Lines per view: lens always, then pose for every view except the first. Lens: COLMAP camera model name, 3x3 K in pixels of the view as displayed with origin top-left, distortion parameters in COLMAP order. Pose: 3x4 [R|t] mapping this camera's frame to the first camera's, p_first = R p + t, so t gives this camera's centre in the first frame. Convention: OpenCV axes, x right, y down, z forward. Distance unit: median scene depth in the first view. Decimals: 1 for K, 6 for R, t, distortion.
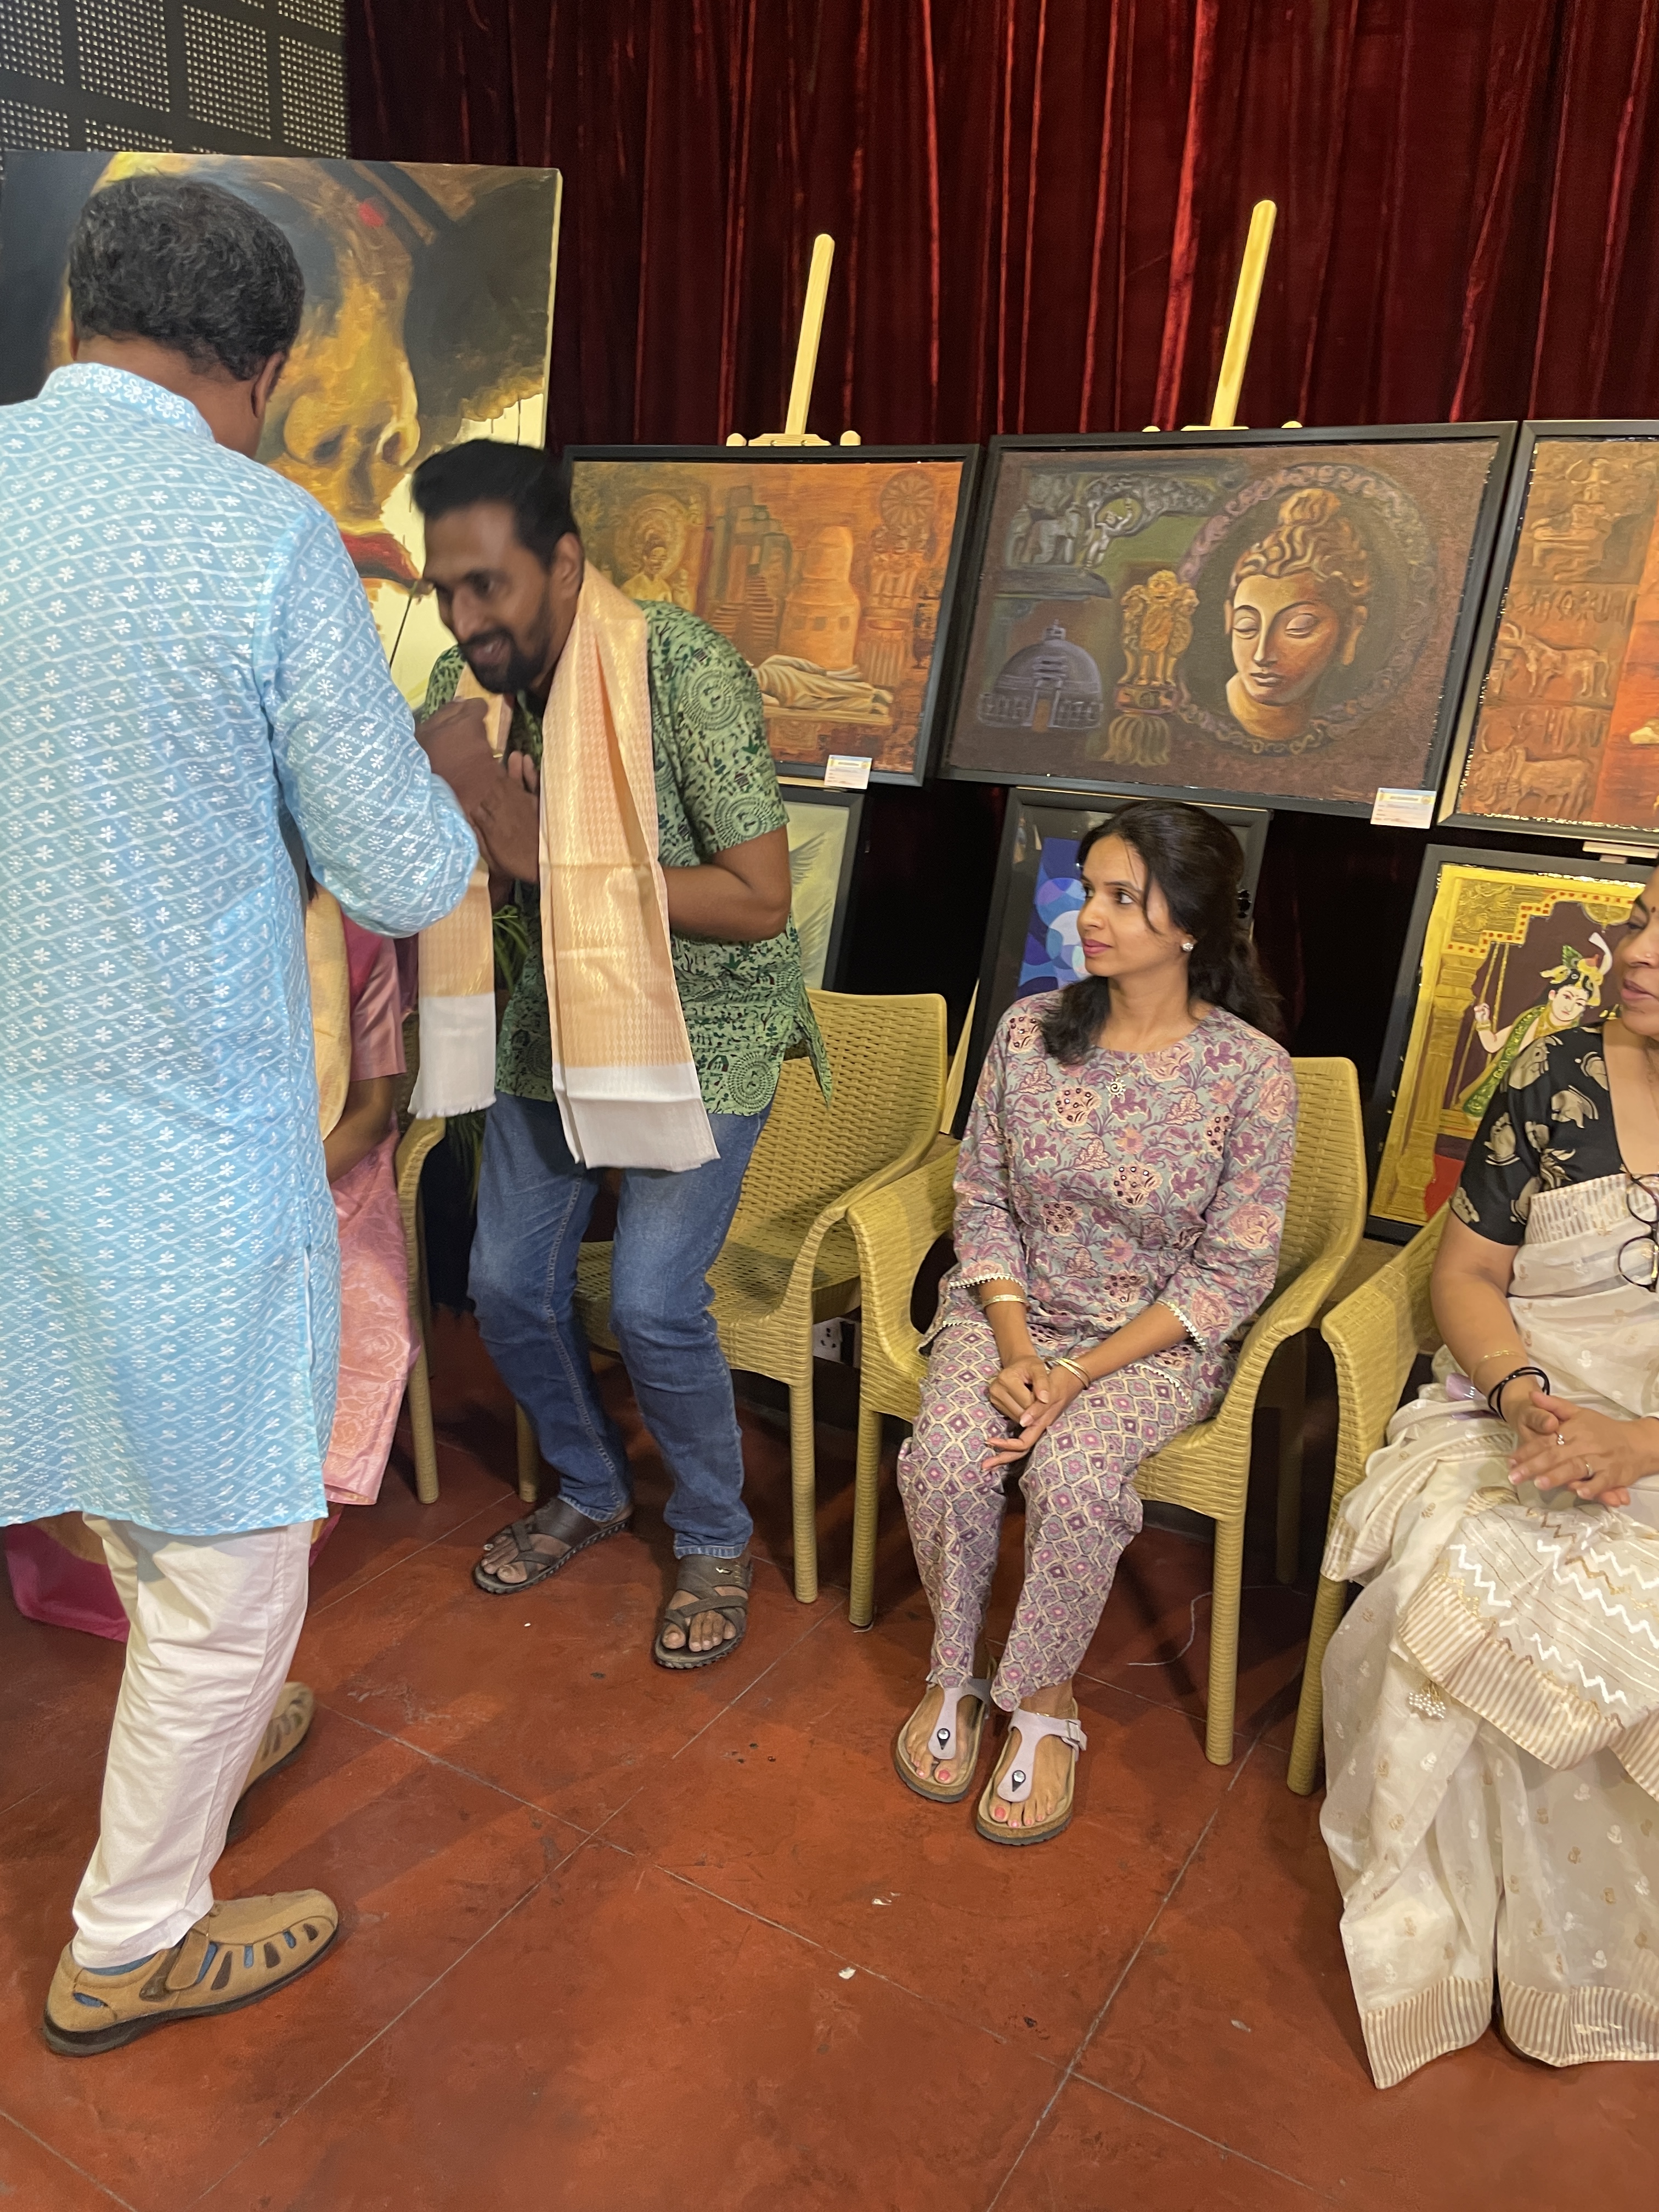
lens RADIAL K [[1702.2, 0, 817.2], [0, 1702.2, 1125.6], [0, 0, 1]] dist [0.093834, -0.122593]
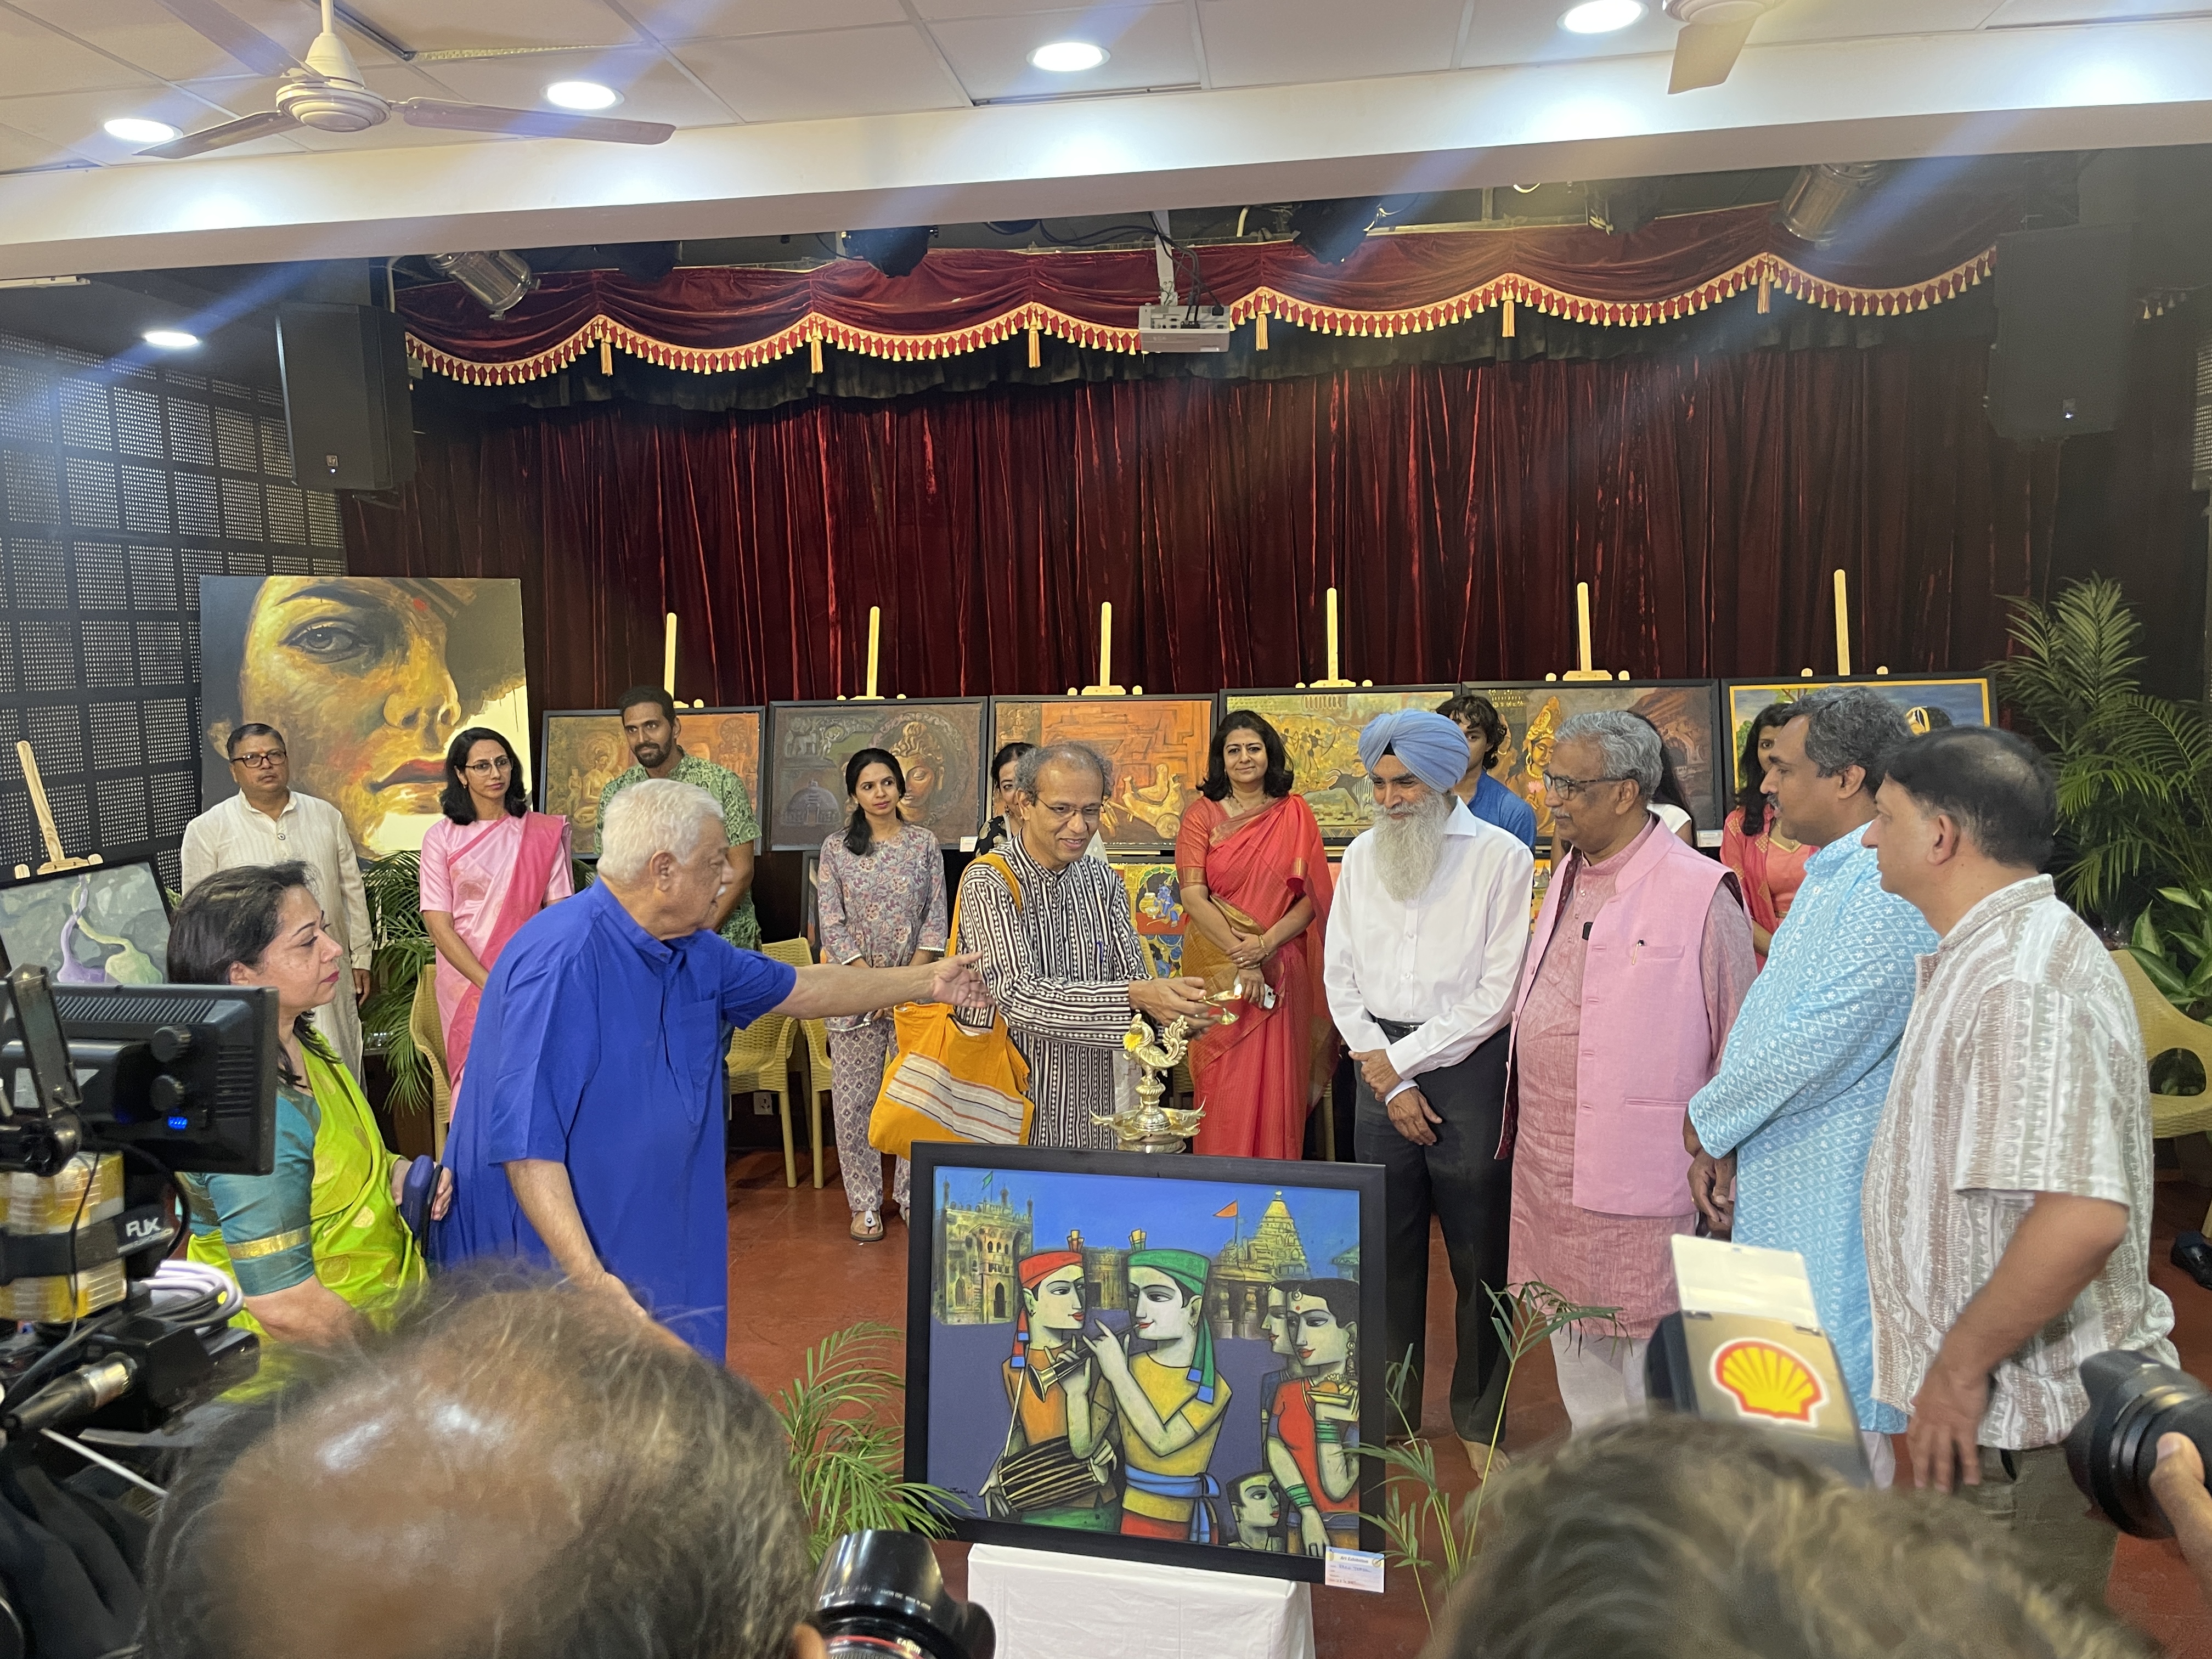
lens RADIAL K [[1702.2, 0, 1079.1], [0, 1702.2, 837.1], [0, 0, 1]] dist [0.093834, -0.122593]
pose [[0.916106, -0.098741, 0.388587, -0.418046], [0.174008, 0.971081, -0.163474, 0.207323], [-0.361208, 0.217377, 0.906794, -1.140239]]
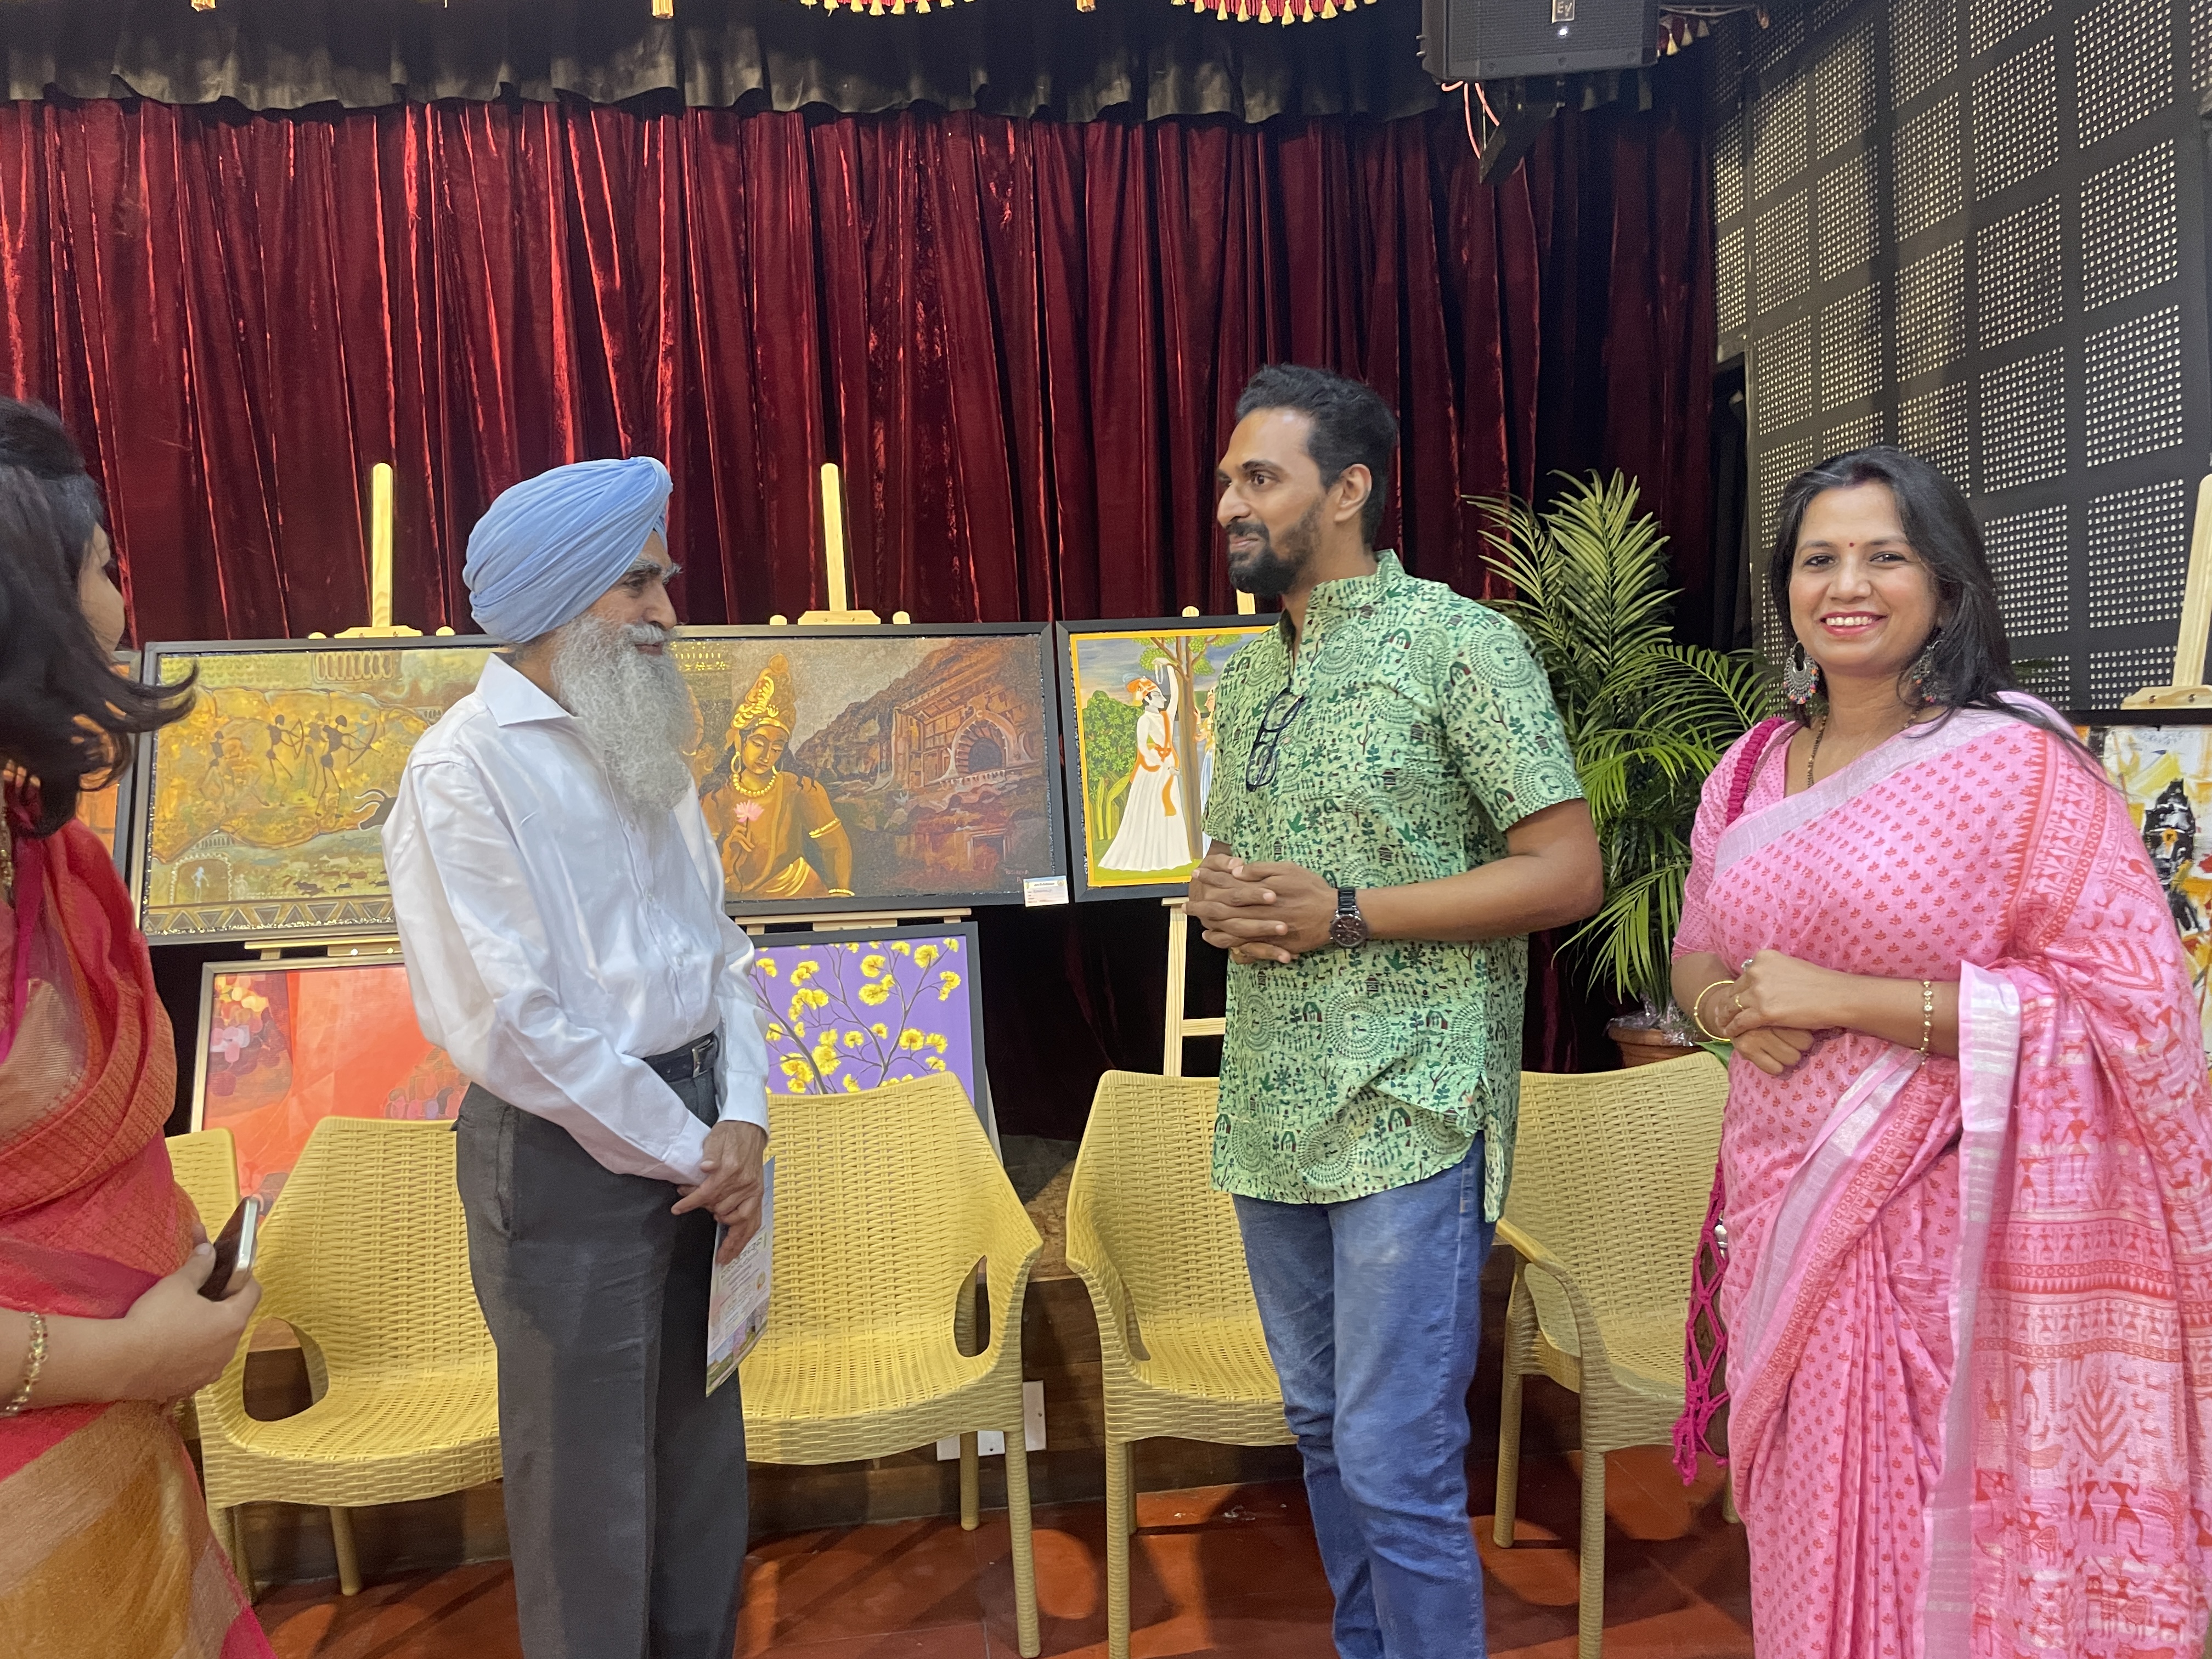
lens RADIAL K [[1702.2, 0, 1122.5], [0, 1702.2, 816.6], [0, 0, 1]] dist [0.093834, -0.122593]
pose [[0.770022, -0.082901, 0.632609, 0.364149], [0.255355, 0.948690, -0.186499, 0.187277], [-0.584688, 0.305148, 0.751681, -0.484703]]
